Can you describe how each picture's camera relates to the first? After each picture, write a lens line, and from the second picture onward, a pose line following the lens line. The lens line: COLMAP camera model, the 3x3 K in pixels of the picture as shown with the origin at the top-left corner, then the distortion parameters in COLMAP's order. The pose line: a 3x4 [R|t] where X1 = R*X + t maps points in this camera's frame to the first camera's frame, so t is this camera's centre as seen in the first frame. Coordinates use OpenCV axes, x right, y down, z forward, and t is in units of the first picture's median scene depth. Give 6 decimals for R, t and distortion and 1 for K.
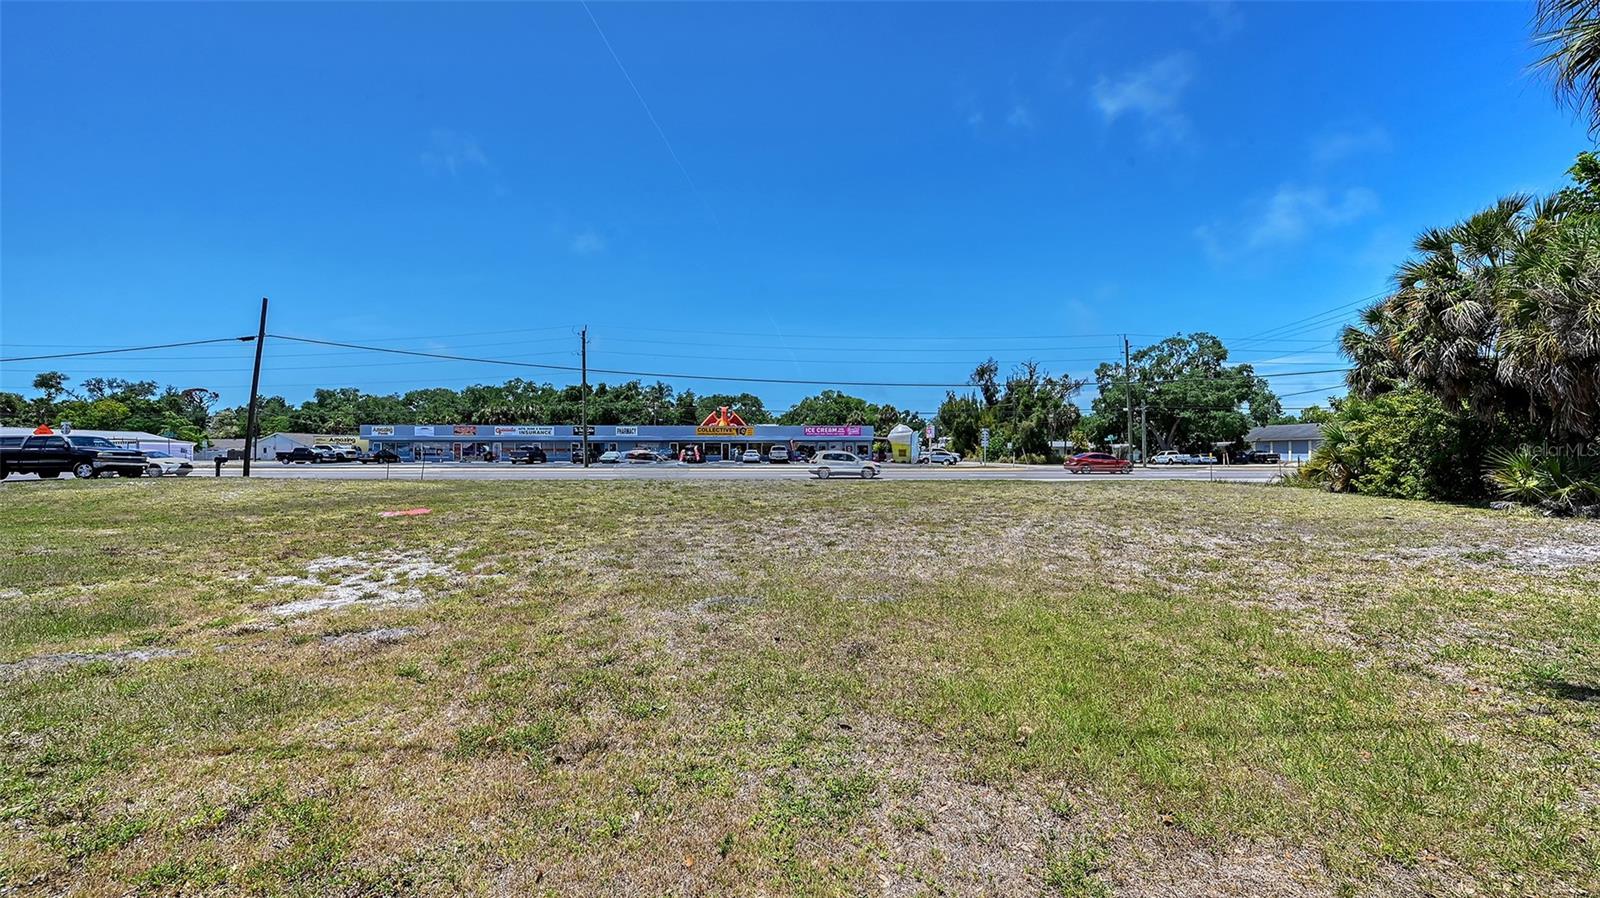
lens RADIAL K [[628.3, 0, 810.1], [0, 628.3, 447.0], [0, 0, 1]] dist [-0.000729, -0.000056]
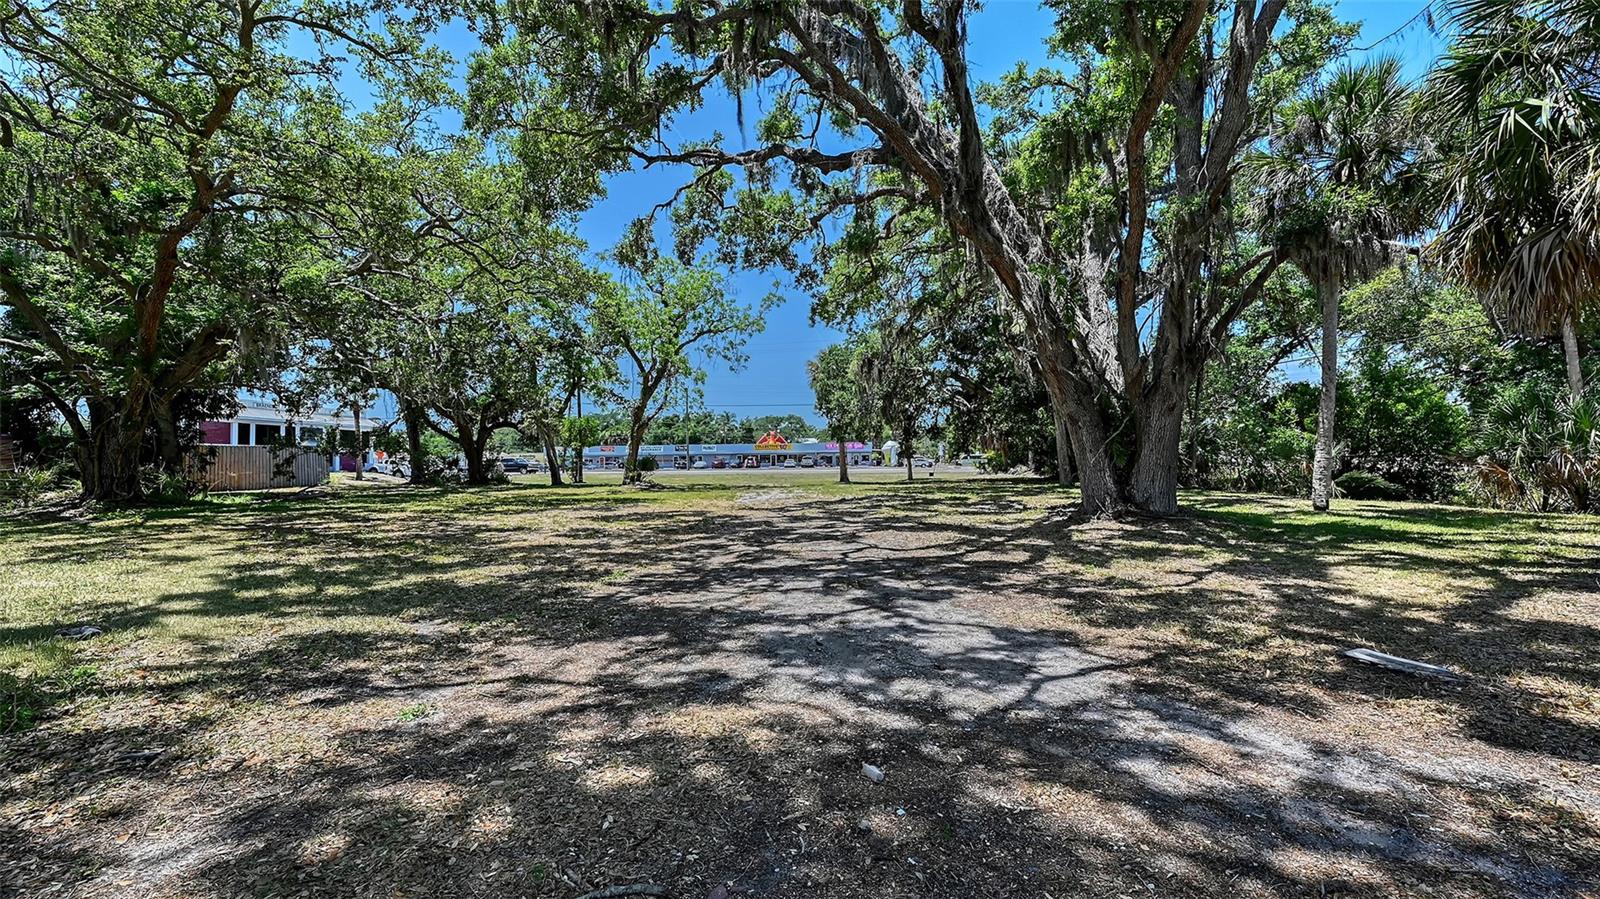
lens RADIAL K [[624.7, 0, 869.6], [0, 624.7, 414.1], [0, 0, 1]] dist [-0.000652, -0.000041]
pose [[0.999879, -0.011599, 0.010379, 0.082242], [0.012244, 0.997849, -0.064397, -0.004517], [-0.009610, 0.064517, 0.997870, -0.507269]]
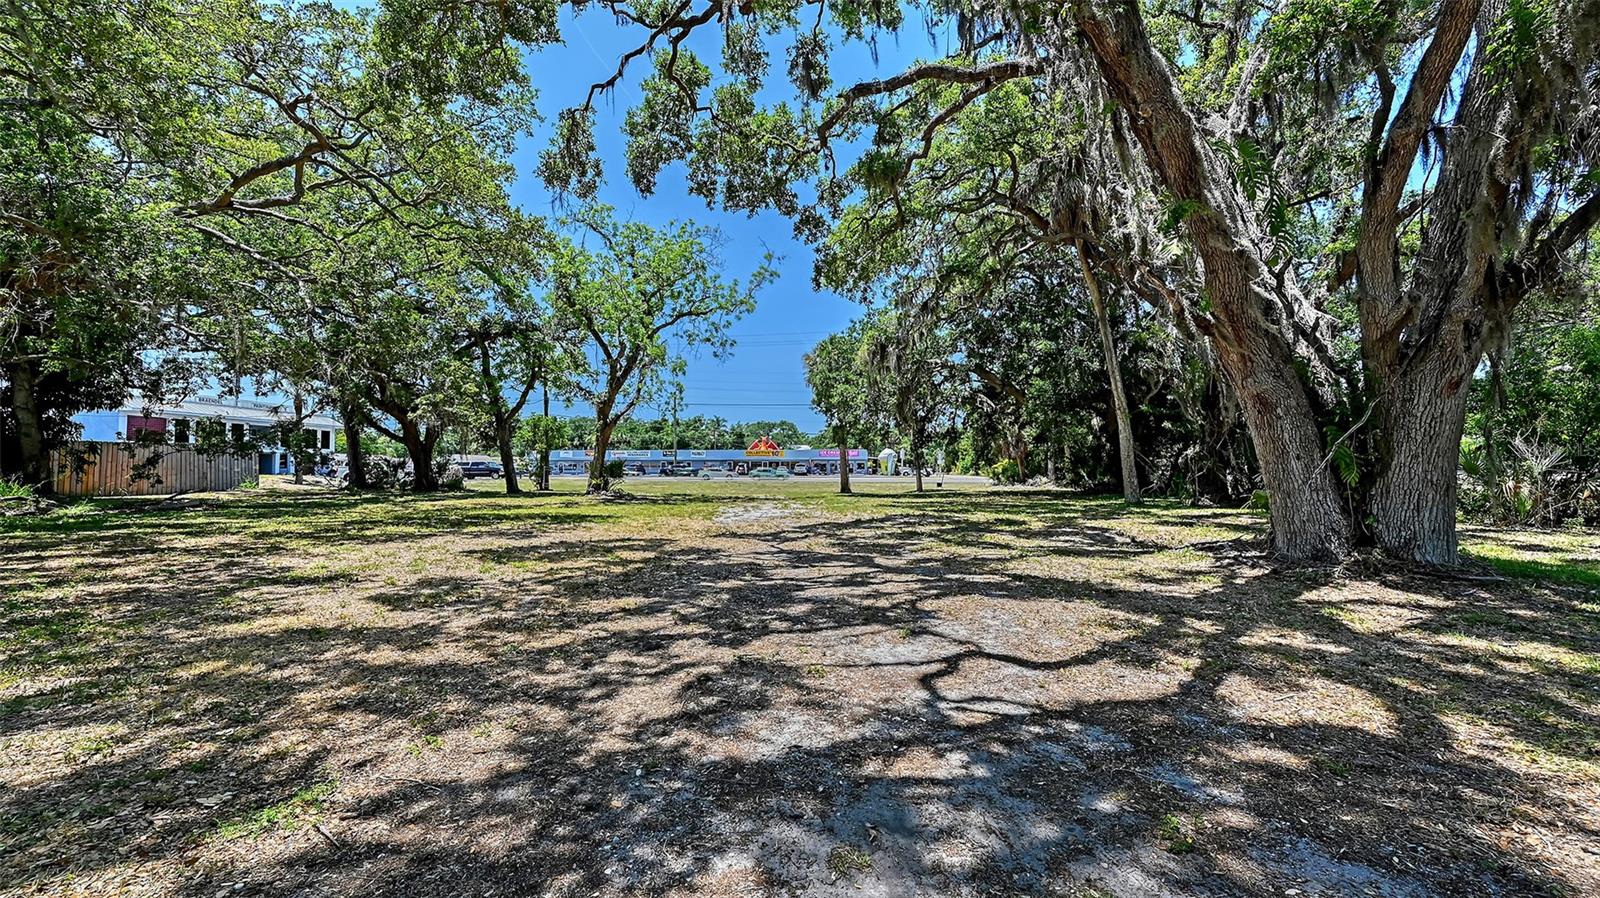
lens RADIAL K [[628.3, 0, 810.1], [0, 628.3, 447.0], [0, 0, 1]] dist [-0.000729, -0.000056]
pose [[0.997460, -0.003164, -0.071153, 0.071225], [0.001384, 0.999685, -0.025051, -0.003797], [0.071210, 0.024889, 0.997151, -0.430017]]
